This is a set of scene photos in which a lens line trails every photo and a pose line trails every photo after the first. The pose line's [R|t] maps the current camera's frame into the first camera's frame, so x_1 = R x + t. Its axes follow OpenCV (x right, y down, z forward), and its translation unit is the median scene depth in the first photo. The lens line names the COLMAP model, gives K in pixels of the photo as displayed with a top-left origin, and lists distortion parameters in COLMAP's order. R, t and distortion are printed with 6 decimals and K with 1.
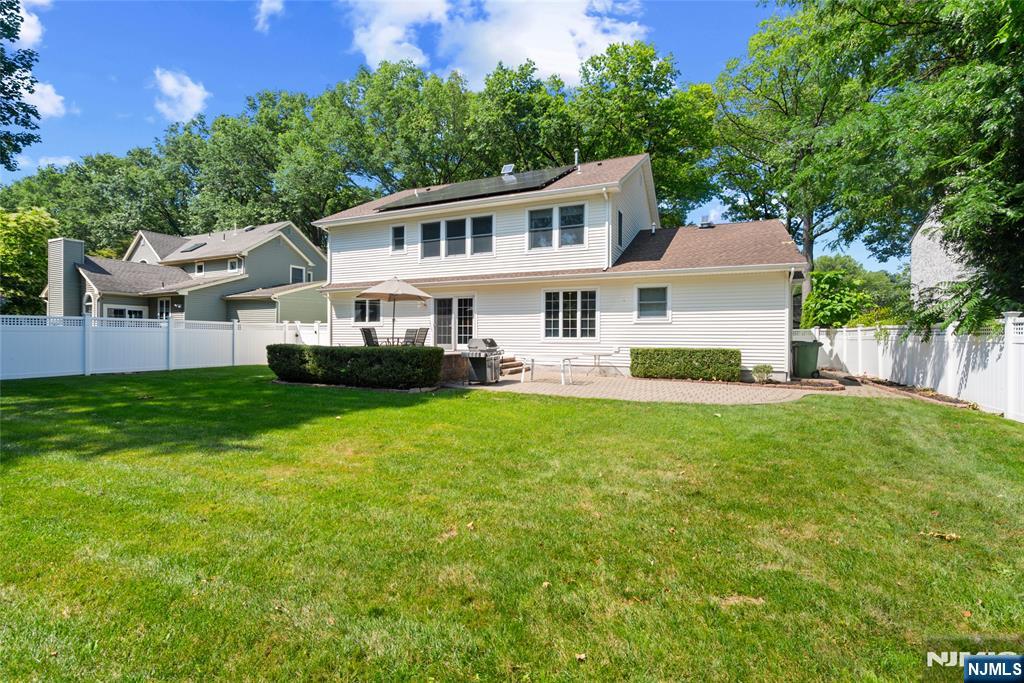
lens RADIAL K [[469.2, 0, 515.8], [0, 469.2, 338.5], [0, 0, 1]] dist [-0.002032, -0.000294]
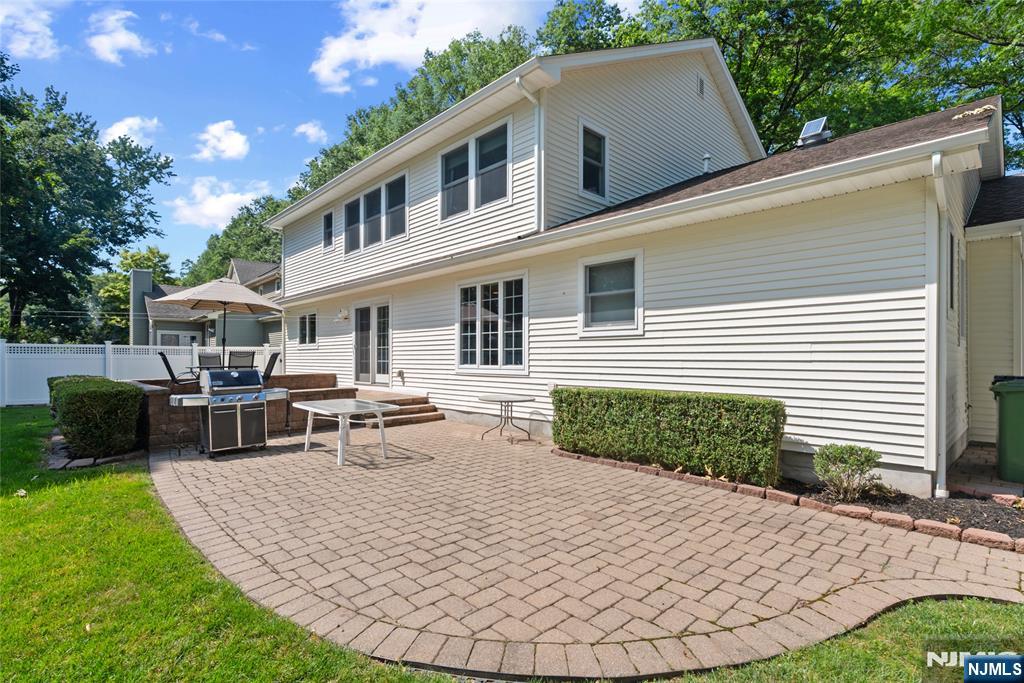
lens RADIAL K [[486.2, 0, 511.4], [0, 486.2, 359.4], [0, 0, 1]] dist [0.000562, 0.000277]
pose [[0.929919, -0.004530, -0.367736, 0.349645], [0.004033, 0.999990, -0.002120, -0.007847], [0.367742, 0.000488, 0.929928, 0.460769]]
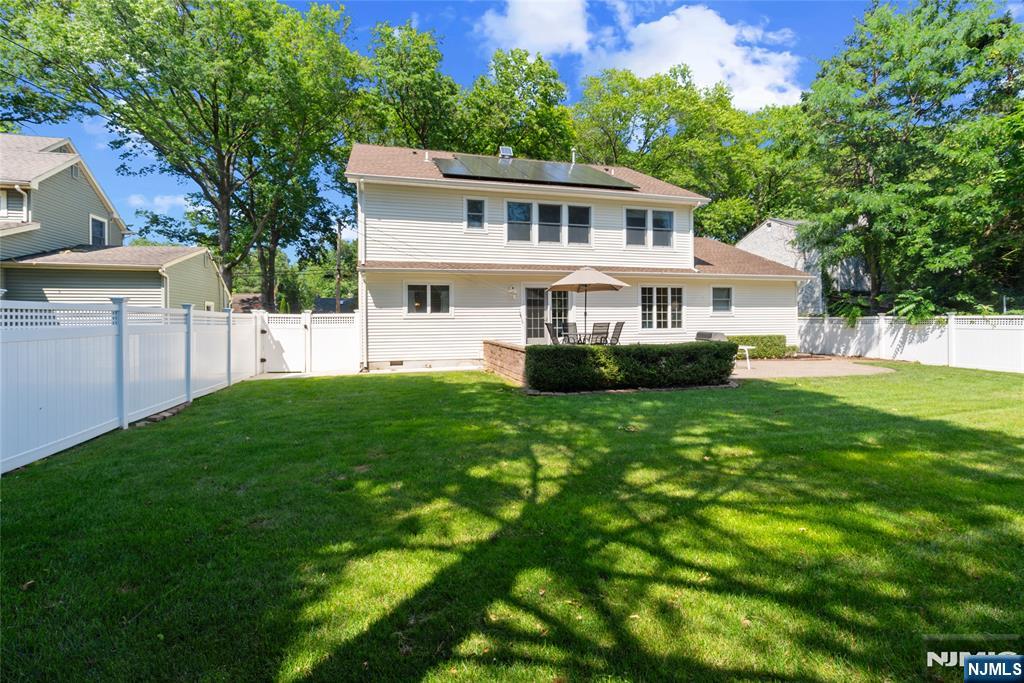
lens RADIAL K [[476.0, 0, 514.5], [0, 476.0, 326.1], [0, 0, 1]] dist [-0.000952, 0.000373]
pose [[0.763603, -0.016102, 0.645486, -0.878686], [0.012131, 0.999870, 0.010592, -0.024040], [-0.645573, -0.000257, 0.763699, 0.354572]]
